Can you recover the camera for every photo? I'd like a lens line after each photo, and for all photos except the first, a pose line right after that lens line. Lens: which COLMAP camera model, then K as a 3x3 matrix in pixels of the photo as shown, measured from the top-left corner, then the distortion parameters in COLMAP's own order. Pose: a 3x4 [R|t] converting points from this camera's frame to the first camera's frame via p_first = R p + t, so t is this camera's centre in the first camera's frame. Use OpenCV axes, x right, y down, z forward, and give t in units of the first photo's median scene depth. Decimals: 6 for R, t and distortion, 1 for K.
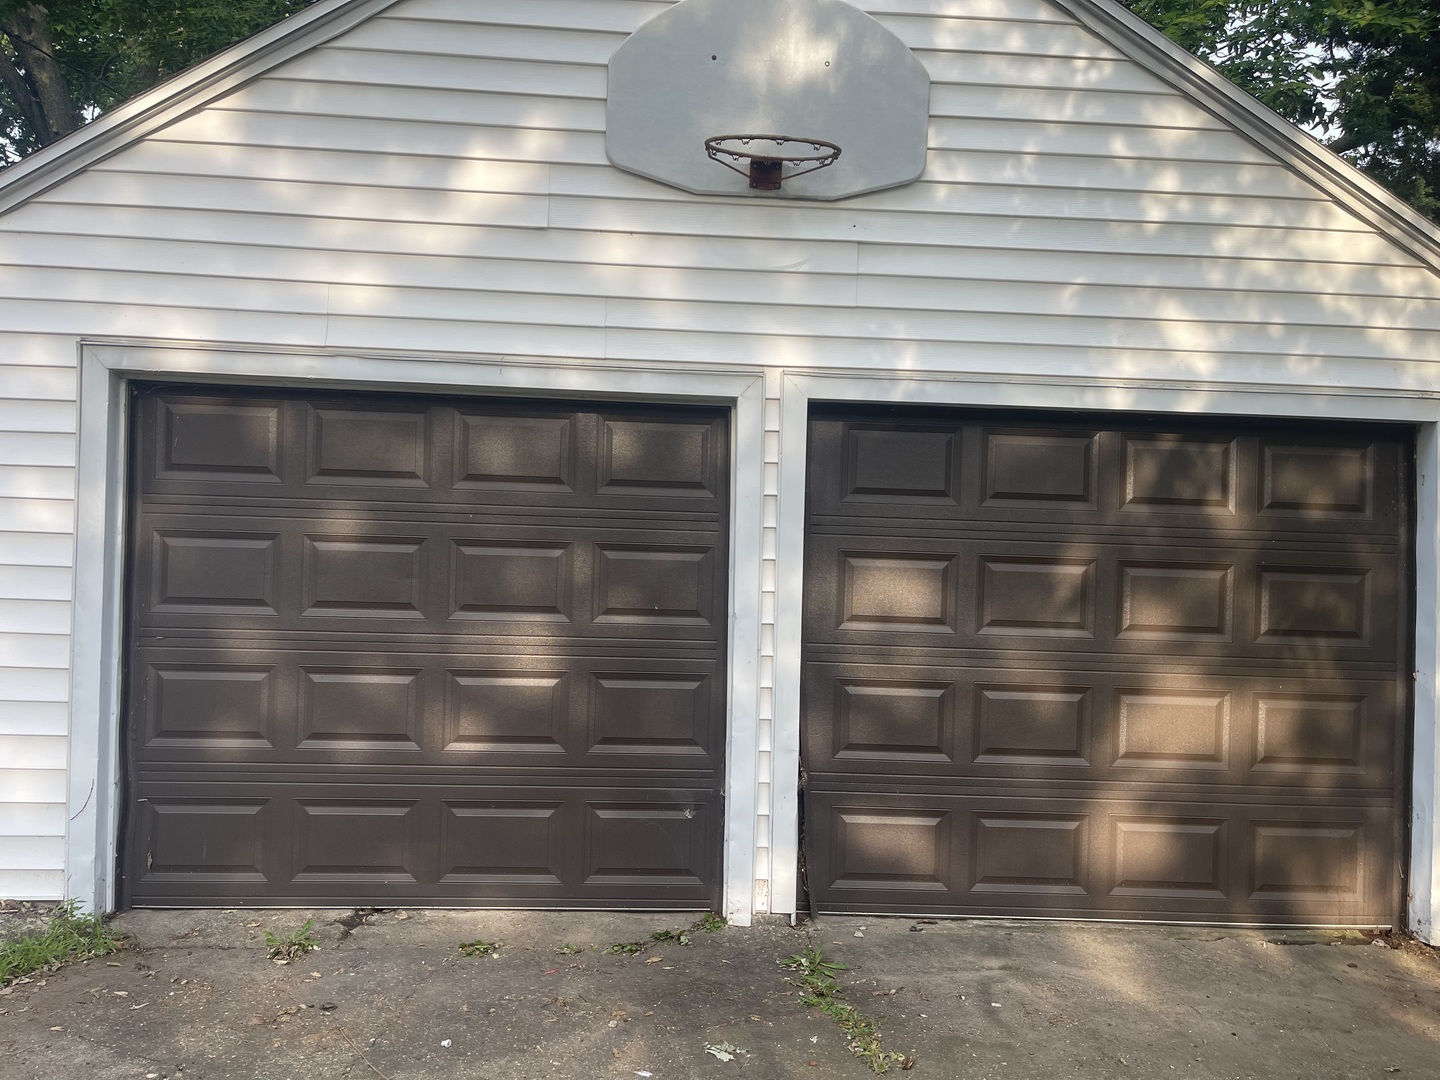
lens RADIAL K [[1095.7, 0, 715.5], [0, 1095.7, 541.0], [0, 0, 1]] dist [0.077678, -0.098003]
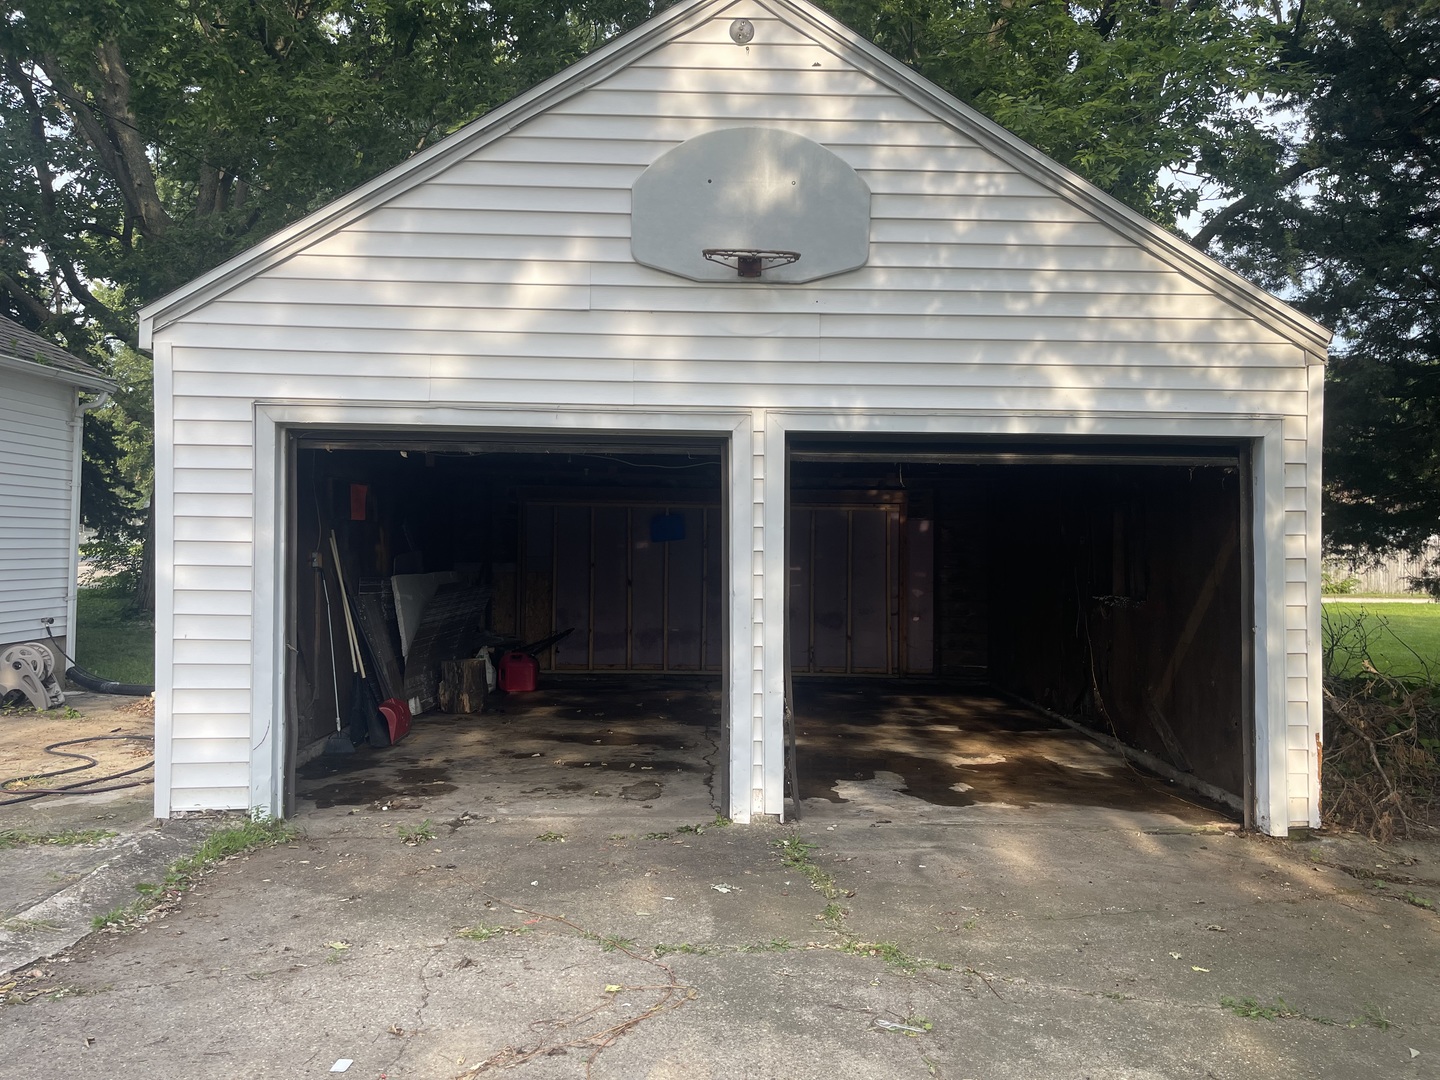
lens RADIAL K [[1095.7, 0, 724.1], [0, 1095.7, 538.0], [0, 0, 1]] dist [0.077678, -0.098003]
pose [[0.999509, -0.020107, -0.024026, 0.040797], [0.020046, 0.999795, -0.002746, 0.003669], [0.024077, 0.002263, 0.999708, -0.353944]]
